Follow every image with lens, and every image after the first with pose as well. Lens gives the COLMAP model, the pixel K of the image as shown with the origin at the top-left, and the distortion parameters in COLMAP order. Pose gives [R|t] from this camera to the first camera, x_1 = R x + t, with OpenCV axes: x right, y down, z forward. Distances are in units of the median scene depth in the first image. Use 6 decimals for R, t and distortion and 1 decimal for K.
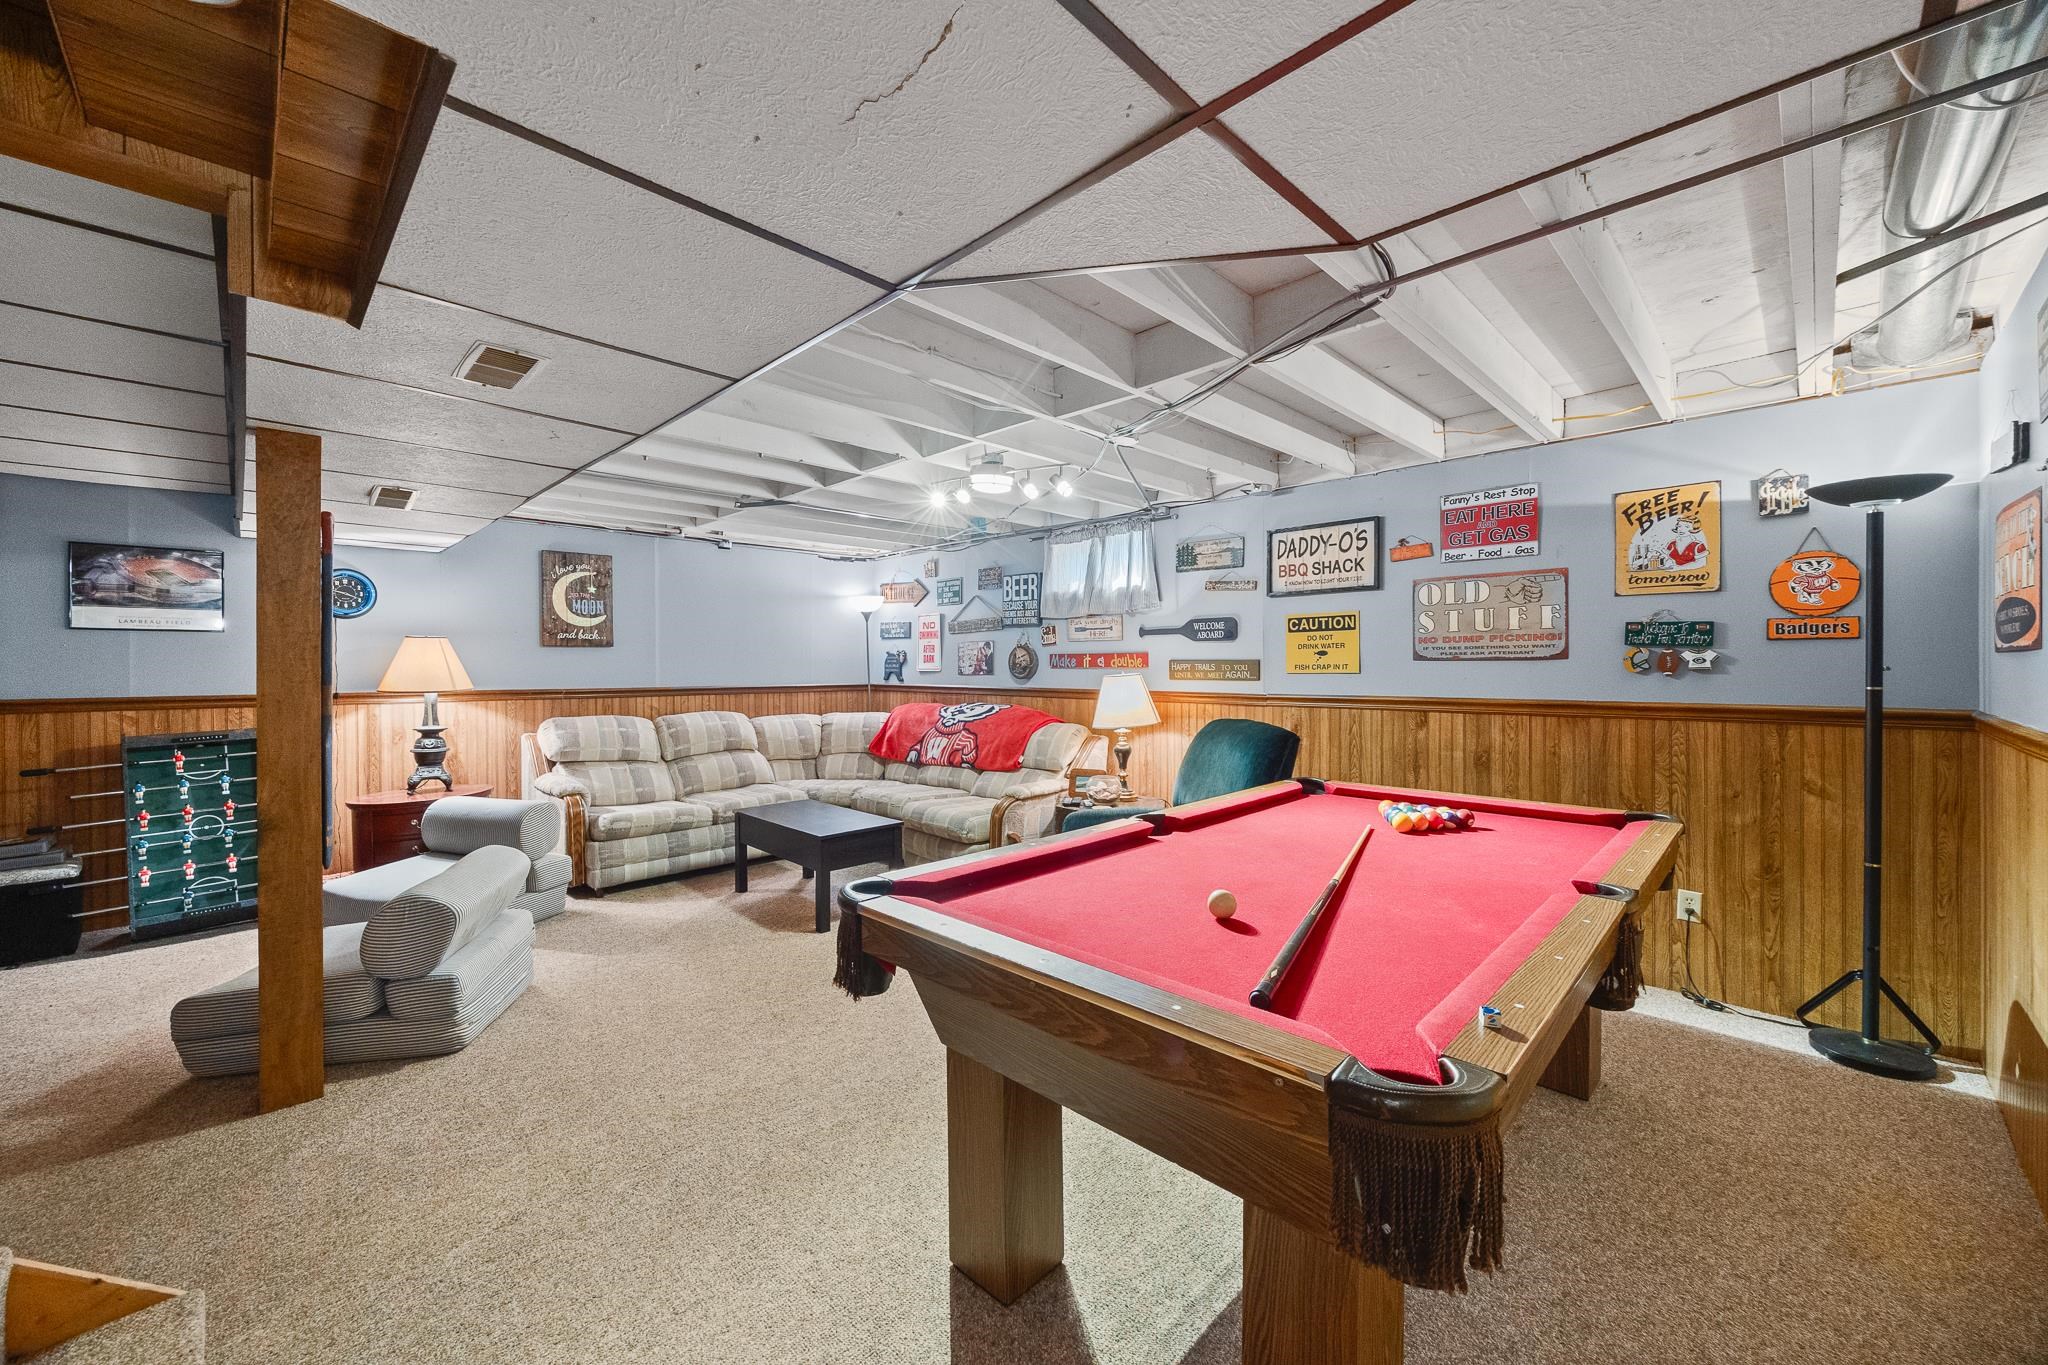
lens RADIAL K [[784.6, 0, 1014.6], [0, 784.6, 665.8], [0, 0, 1]] dist [-0.002473, -0.000100]
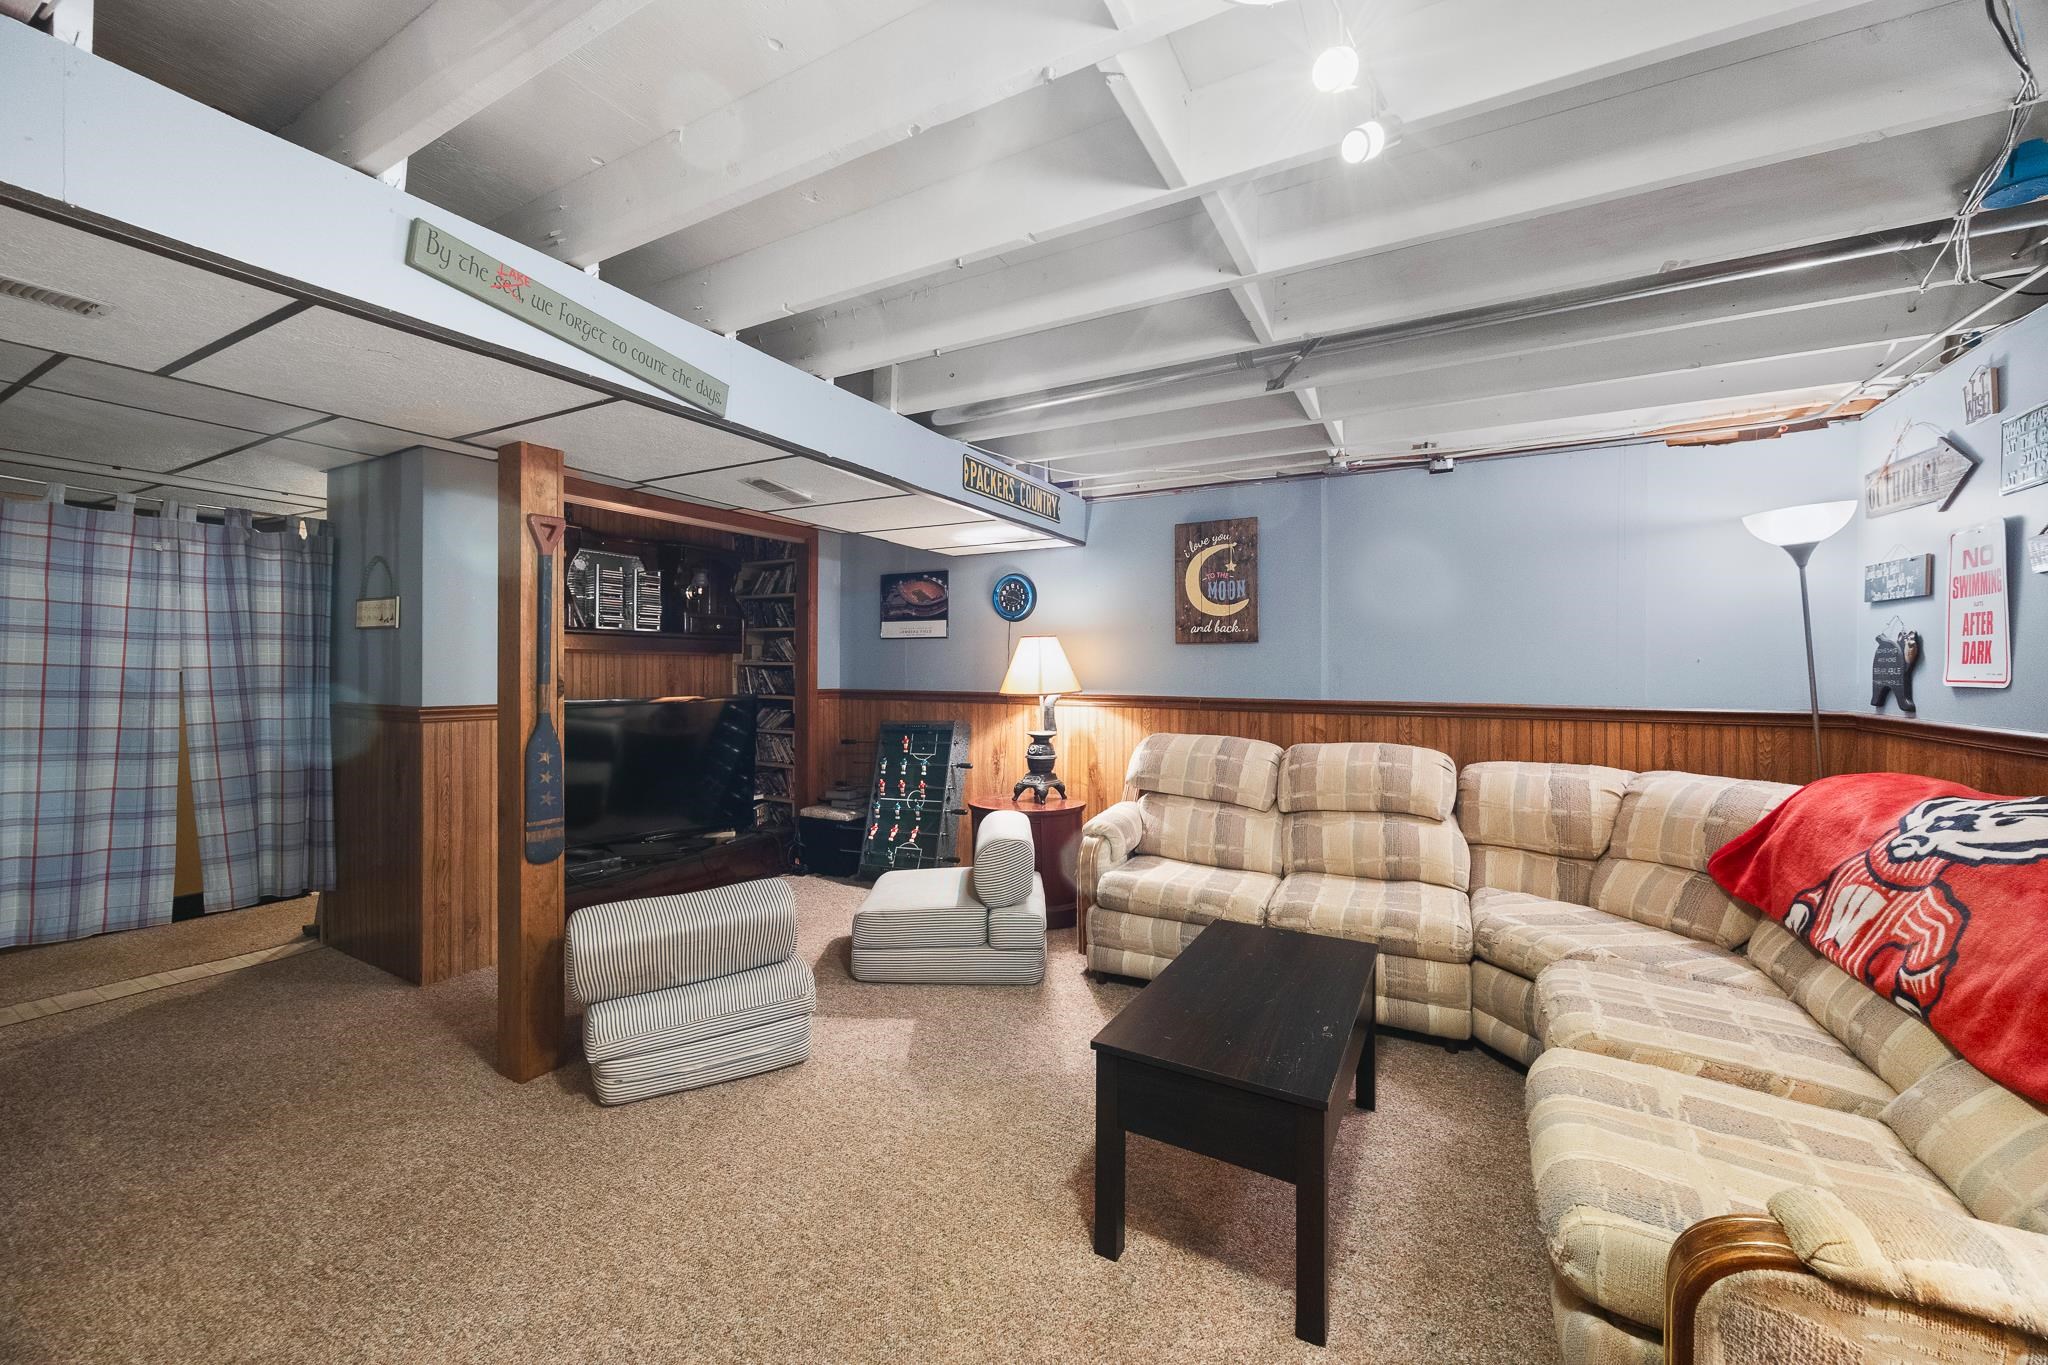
lens RADIAL K [[784.6, 0, 1025.9], [0, 784.6, 671.4], [0, 0, 1]] dist [-0.002473, -0.000100]
pose [[0.280439, 0.008586, -0.959834, 0.168687], [-0.004343, 0.999961, 0.007676, -0.001948], [0.959862, 0.002016, 0.280465, 0.787984]]
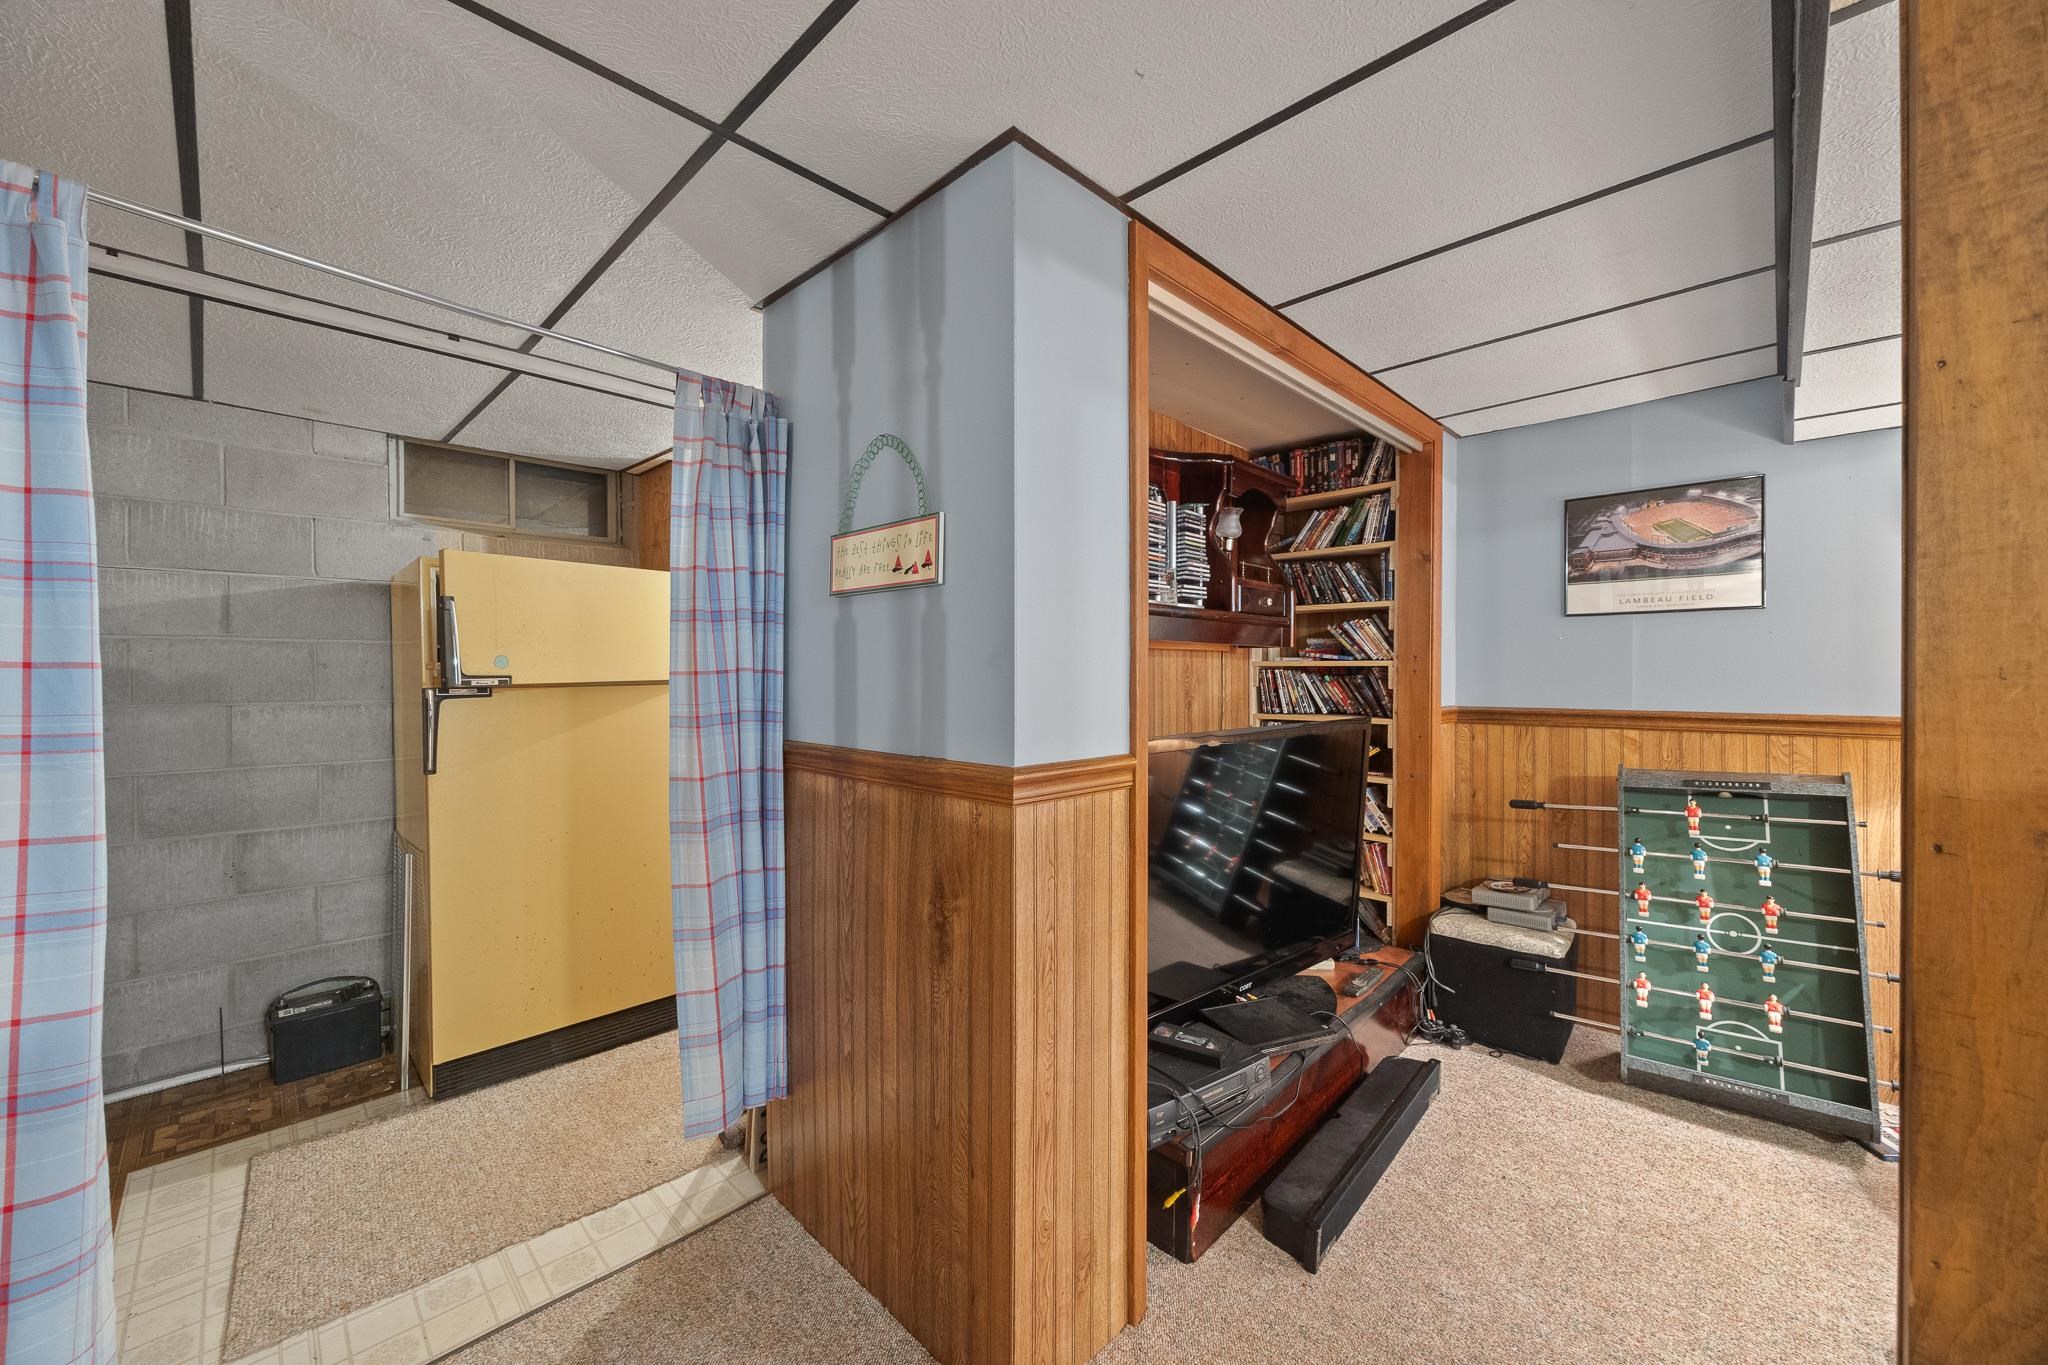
lens RADIAL K [[784.6, 0, 1026.9], [0, 784.6, 678.1], [0, 0, 1]] dist [-0.002473, -0.000100]
pose [[0.013708, 0.009854, -0.999857, -0.423181], [0.004884, 0.999939, 0.009922, 0.001982], [0.999894, -0.005019, 0.013659, 0.431429]]
